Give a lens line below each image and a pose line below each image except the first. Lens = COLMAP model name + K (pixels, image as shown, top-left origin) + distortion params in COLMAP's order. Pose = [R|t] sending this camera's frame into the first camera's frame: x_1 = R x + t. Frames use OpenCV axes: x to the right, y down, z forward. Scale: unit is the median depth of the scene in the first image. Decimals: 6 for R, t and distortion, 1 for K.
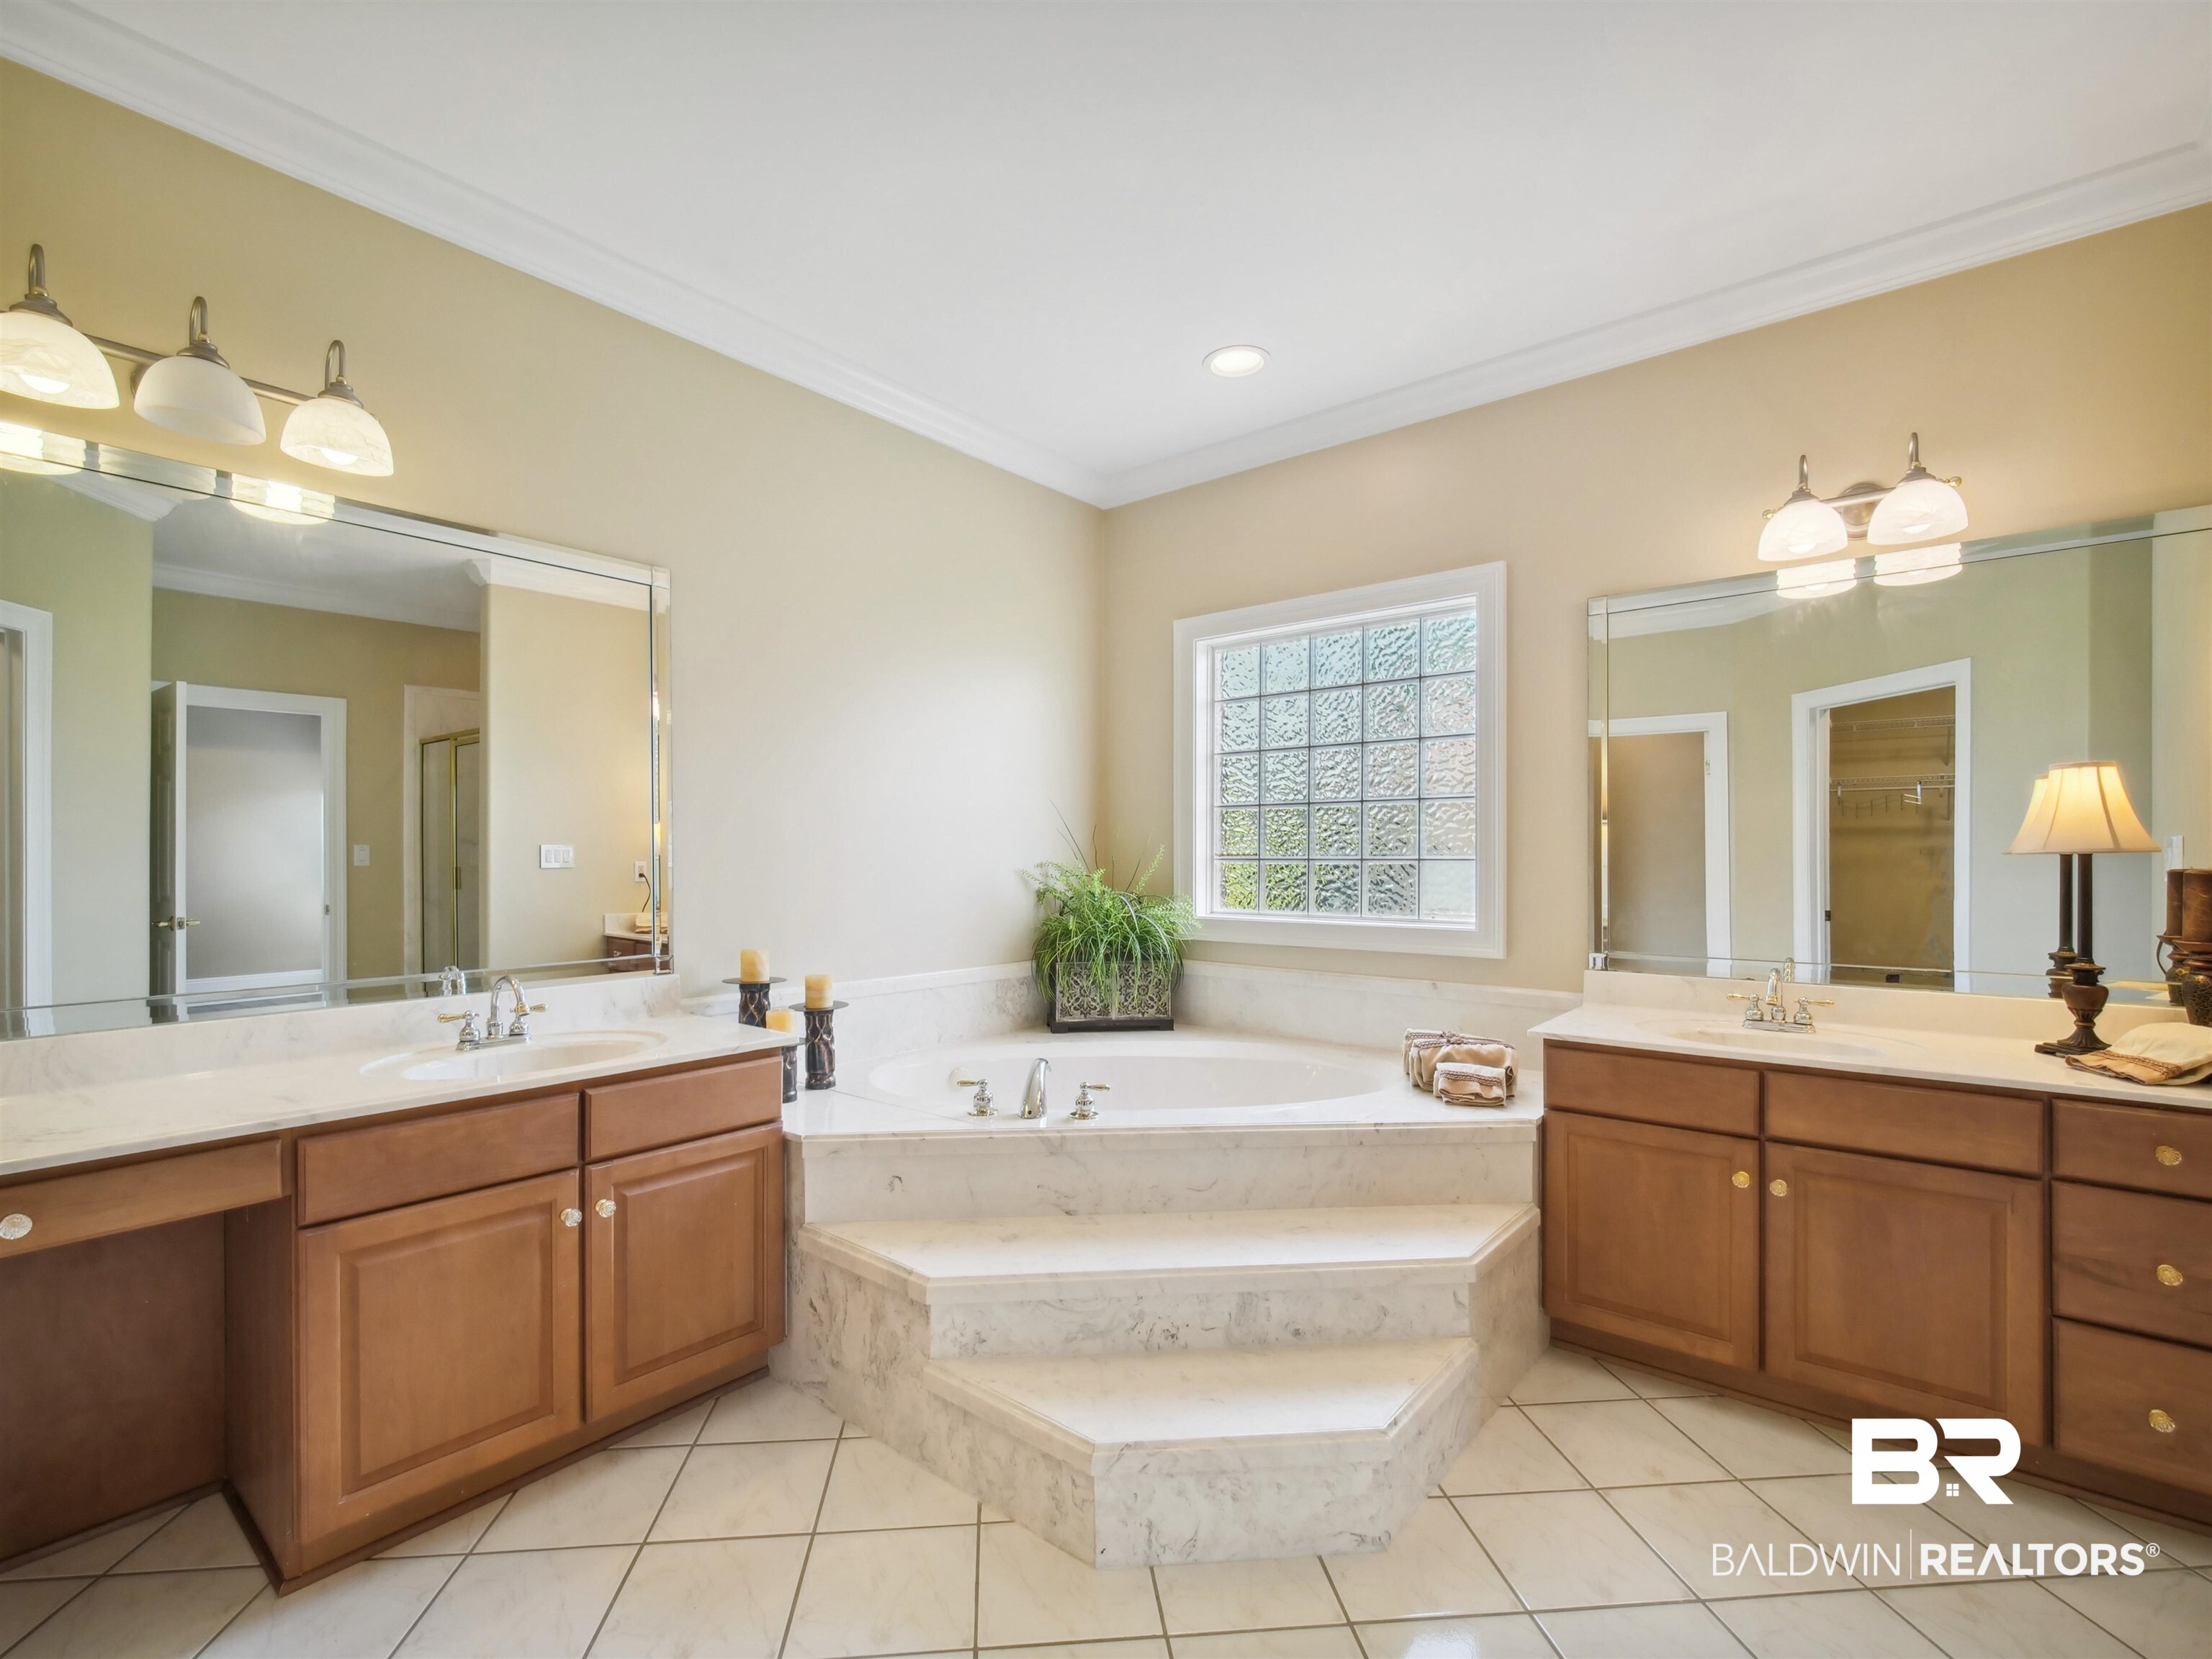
lens RADIAL K [[1047.1, 0, 1106.0], [0, 1047.1, 829.5], [0, 0, 1]] dist [-0.000386, -0.001318]
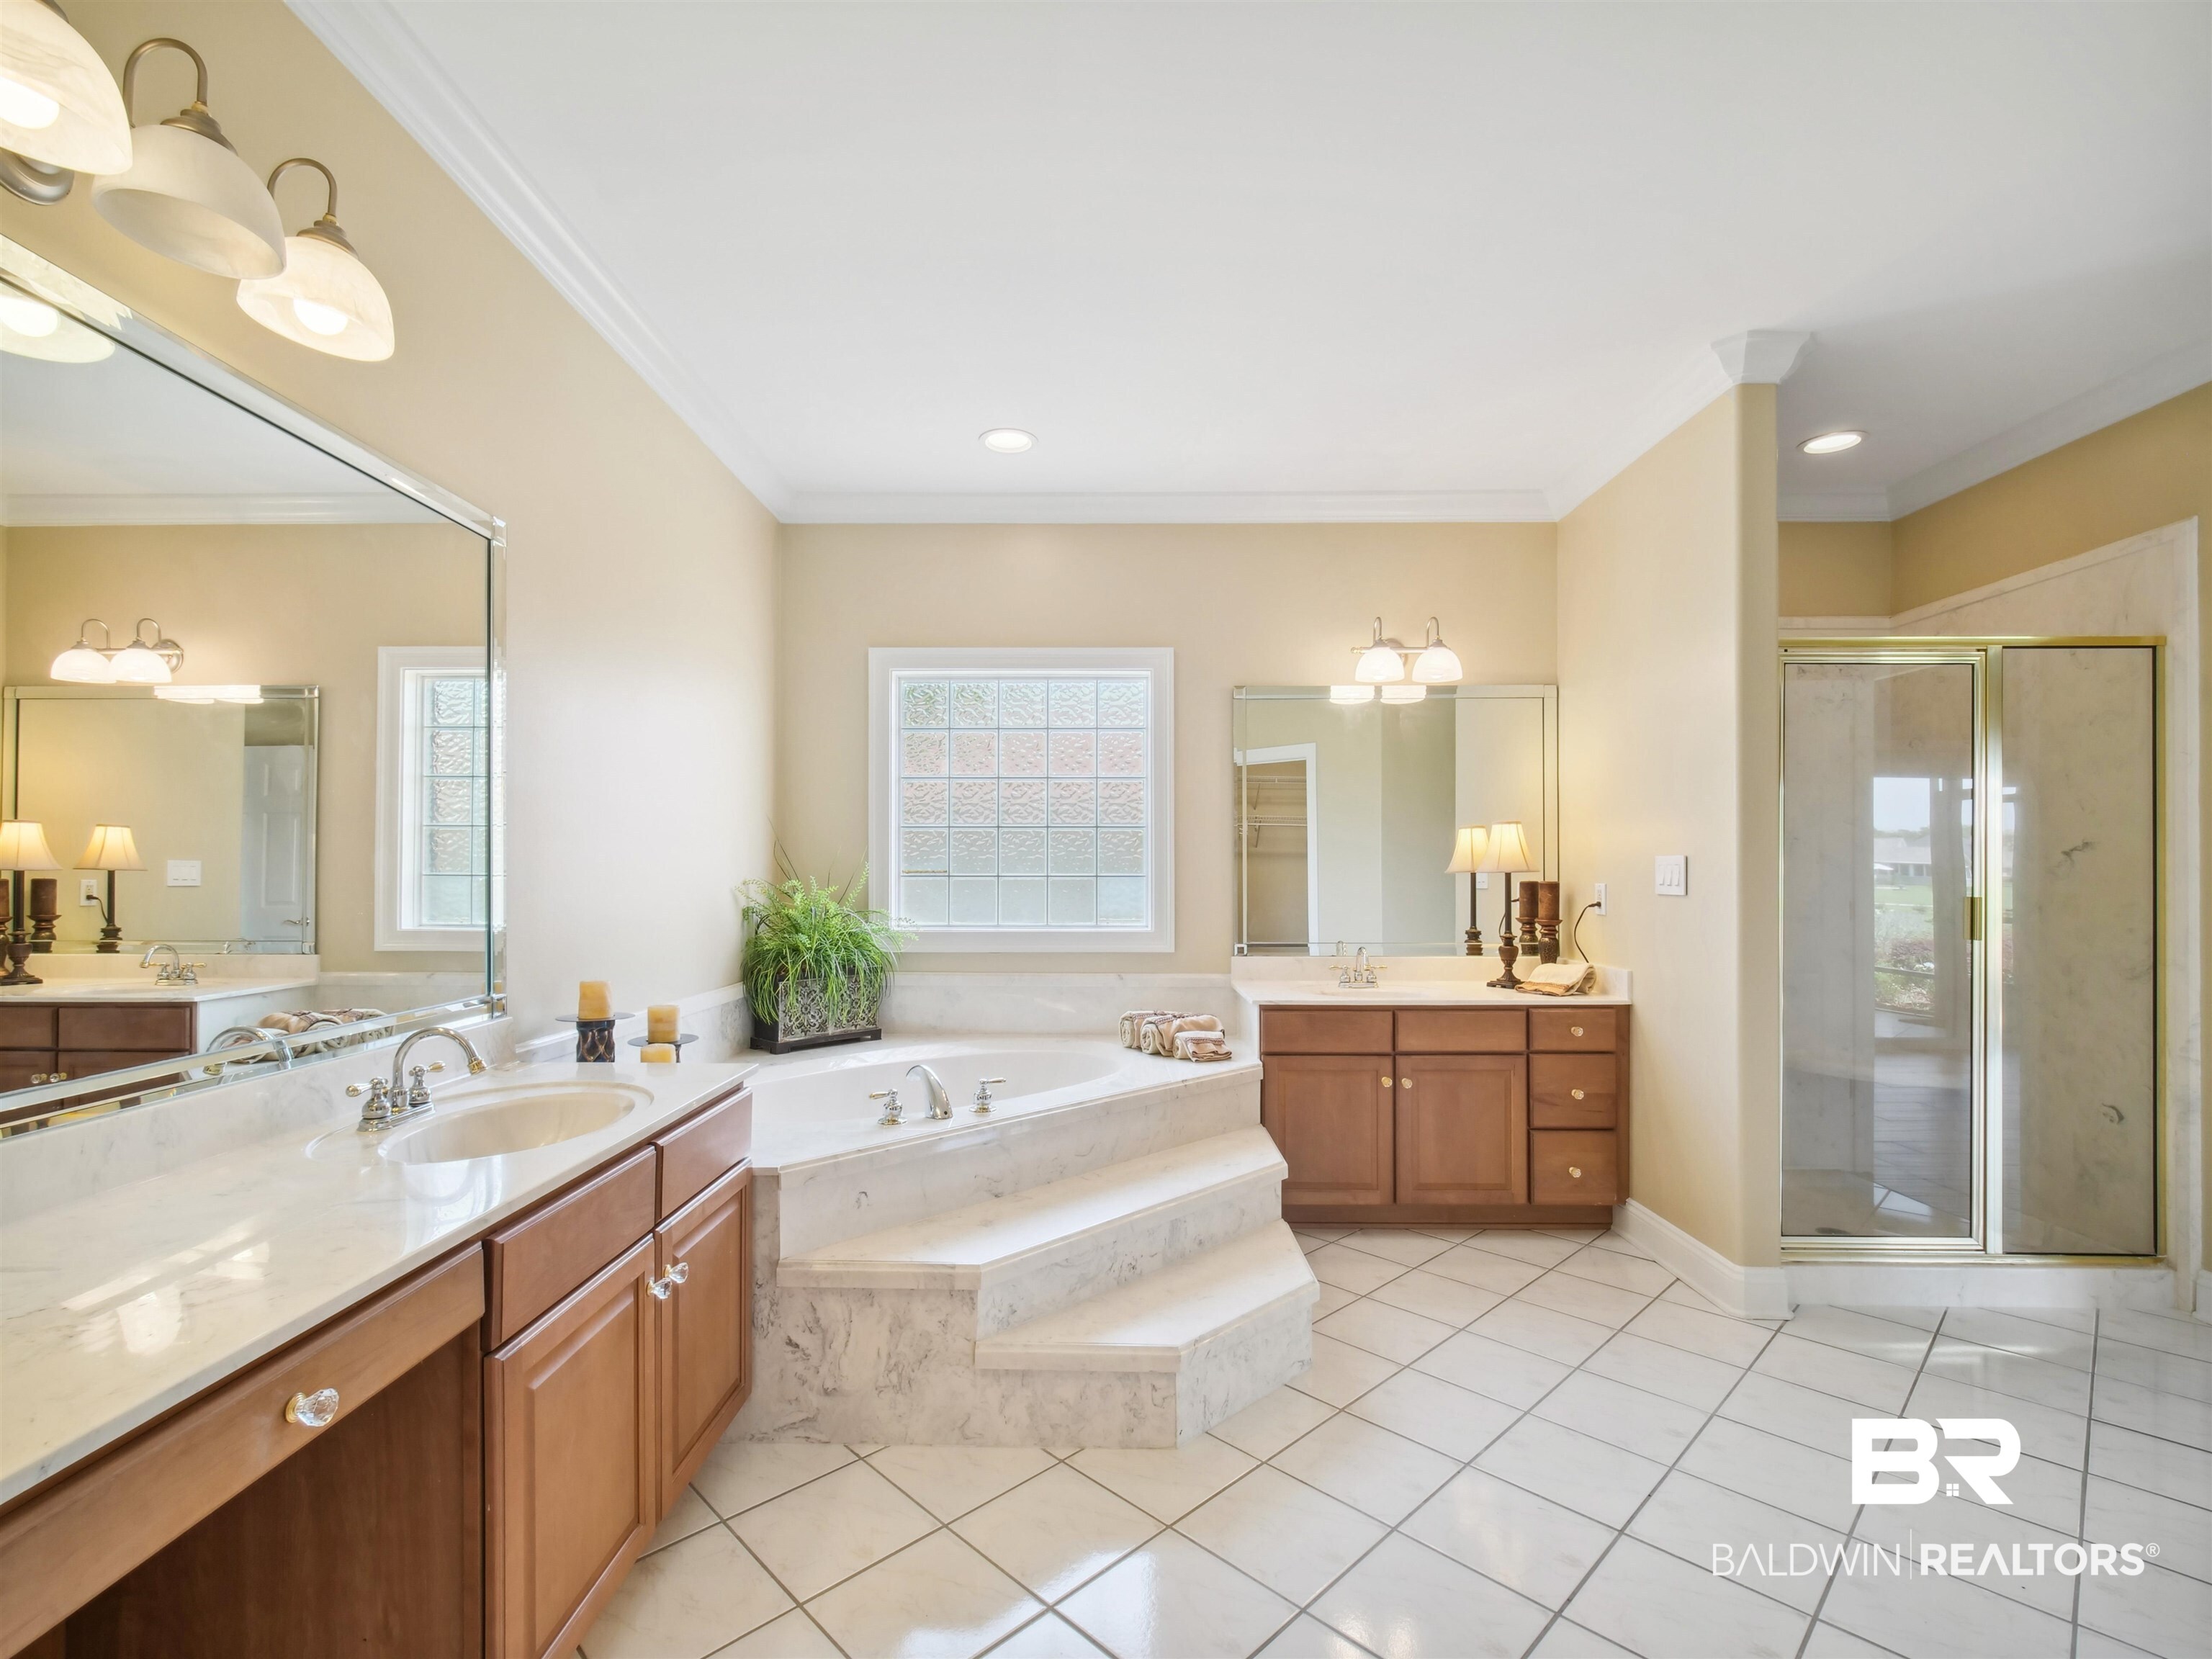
lens RADIAL K [[1047.1, 0, 1106.0], [0, 1047.1, 829.5], [0, 0, 1]] dist [-0.000386, -0.001318]
pose [[0.759340, 0.028362, 0.650076, -0.698011], [-0.017045, 0.999574, -0.023700, 0.003775], [-0.650471, 0.006916, 0.759500, 0.084509]]
